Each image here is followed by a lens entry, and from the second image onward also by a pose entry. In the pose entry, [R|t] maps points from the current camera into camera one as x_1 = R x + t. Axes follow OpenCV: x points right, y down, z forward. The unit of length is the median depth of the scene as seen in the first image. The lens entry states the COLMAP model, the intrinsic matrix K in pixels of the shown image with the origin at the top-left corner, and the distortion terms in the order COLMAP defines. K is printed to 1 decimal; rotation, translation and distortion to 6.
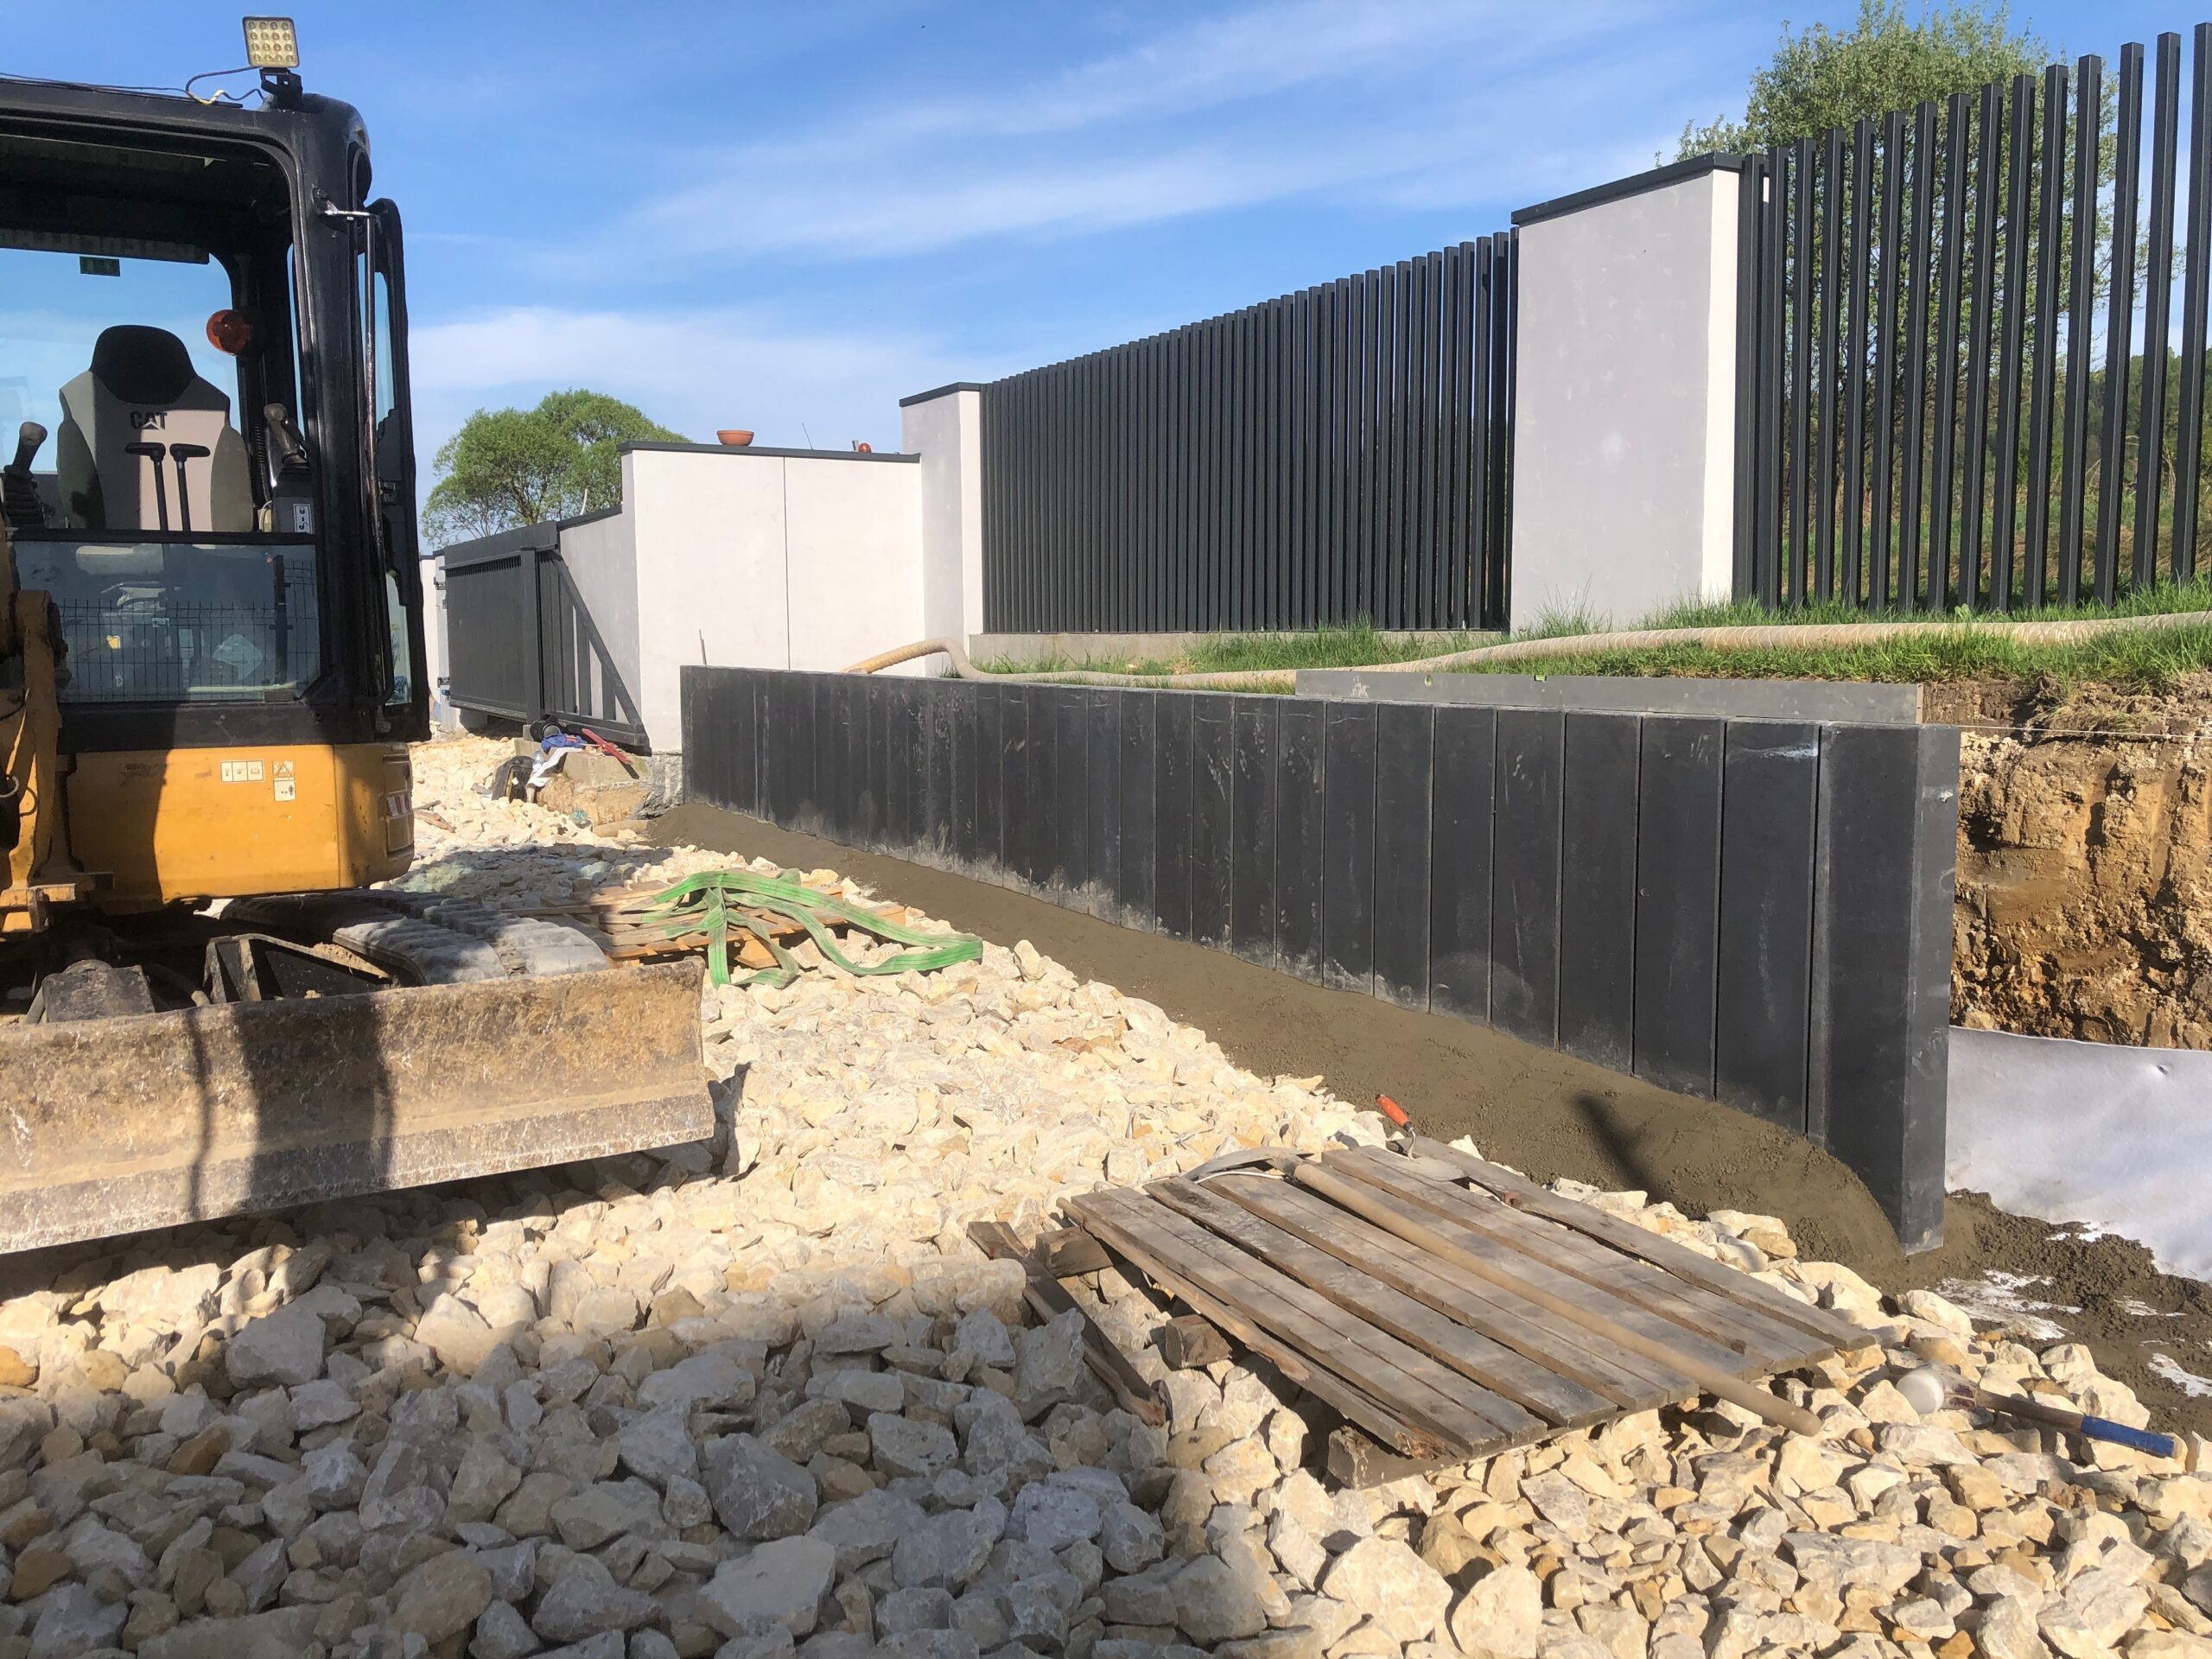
lens RADIAL K [[1805.2, 0, 1126.0], [0, 1805.2, 809.5], [0, 0, 1]] dist [0.035391, -0.036564]
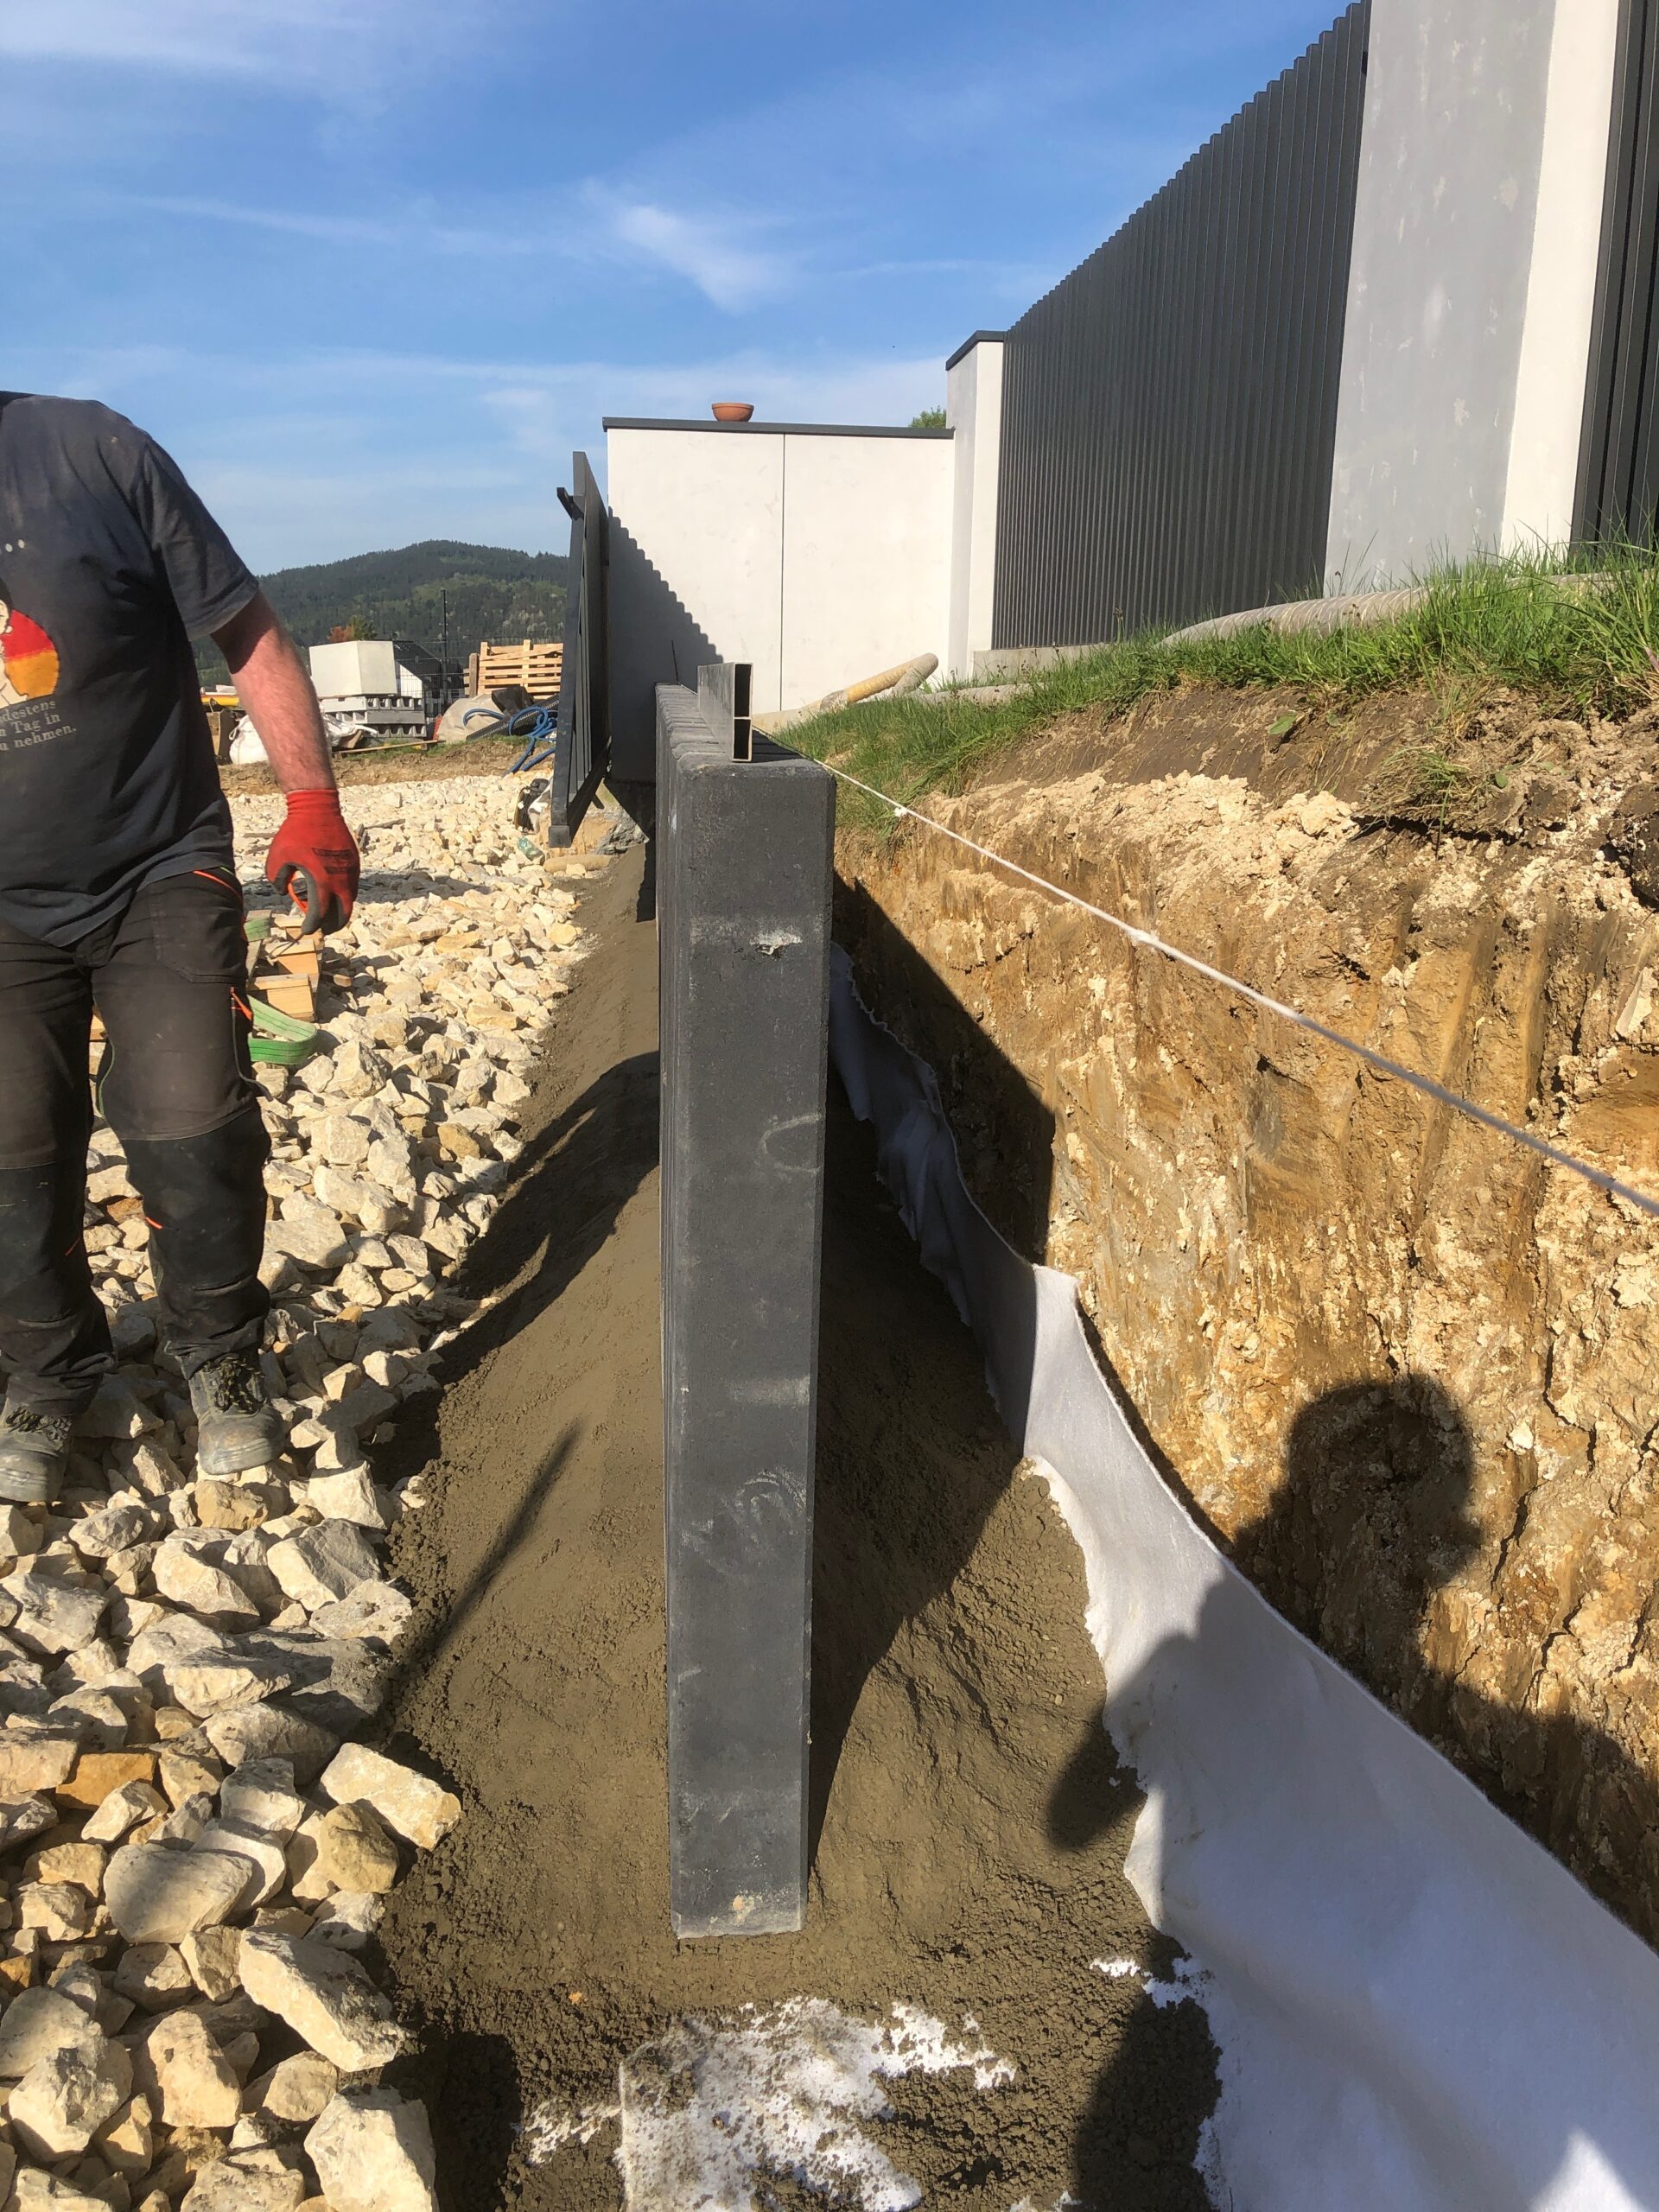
lens RADIAL K [[1805.2, 0, 840.2], [0, 1805.2, 1105.6], [0, 0, 1]] dist [0.035391, -0.036564]
pose [[0.916338, 0.117658, -0.382728, 0.560893], [-0.065573, 0.987044, 0.146439, -0.028139], [0.394999, -0.109091, 0.912181, 0.563366]]
